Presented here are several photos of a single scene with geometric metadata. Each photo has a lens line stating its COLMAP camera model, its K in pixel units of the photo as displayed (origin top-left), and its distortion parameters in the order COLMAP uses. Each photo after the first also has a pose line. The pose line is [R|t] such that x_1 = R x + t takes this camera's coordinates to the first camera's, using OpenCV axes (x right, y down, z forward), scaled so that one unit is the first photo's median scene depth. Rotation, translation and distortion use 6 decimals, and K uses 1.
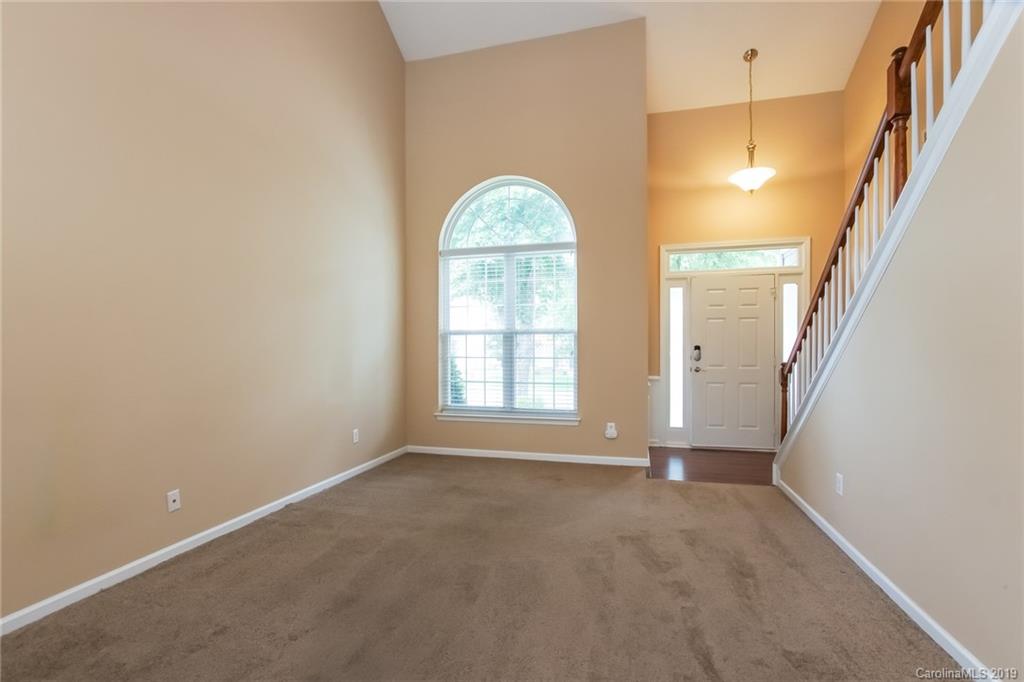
lens RADIAL K [[452.0, 0, 527.9], [0, 452.0, 348.6], [0, 0, 1]] dist [-0.008434, 0.003986]
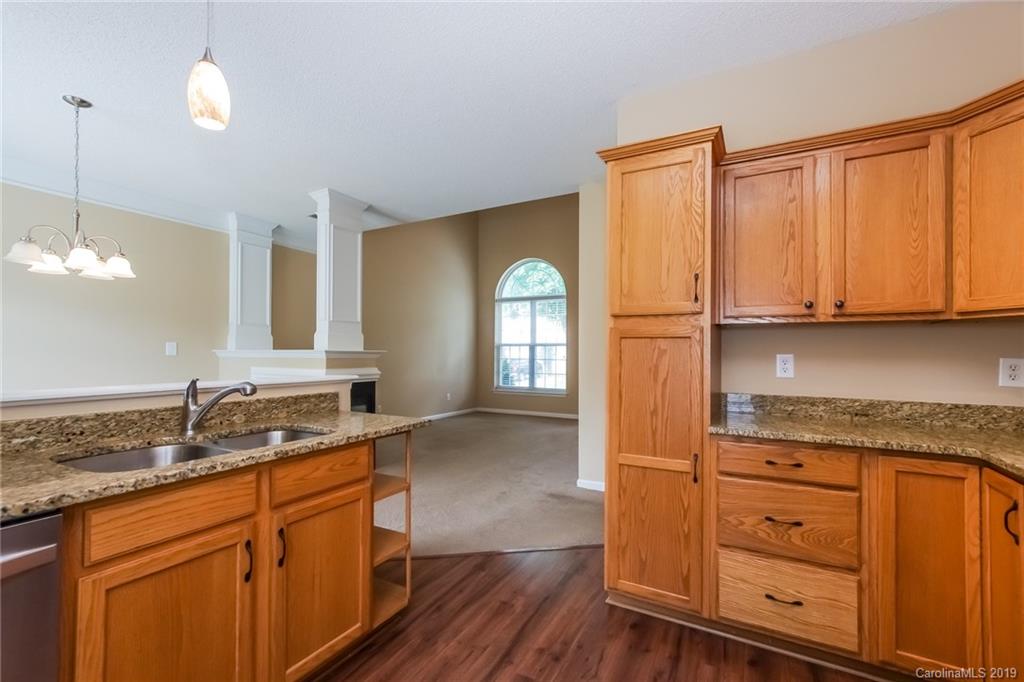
lens RADIAL K [[452.0, 0, 533.3], [0, 452.0, 344.8], [0, 0, 1]] dist [-0.008434, 0.003986]
pose [[0.971586, 0.008412, -0.236538, 0.373181], [-0.013953, 0.999666, -0.021763, 0.002110], [0.236276, 0.024445, 0.971378, -0.701191]]
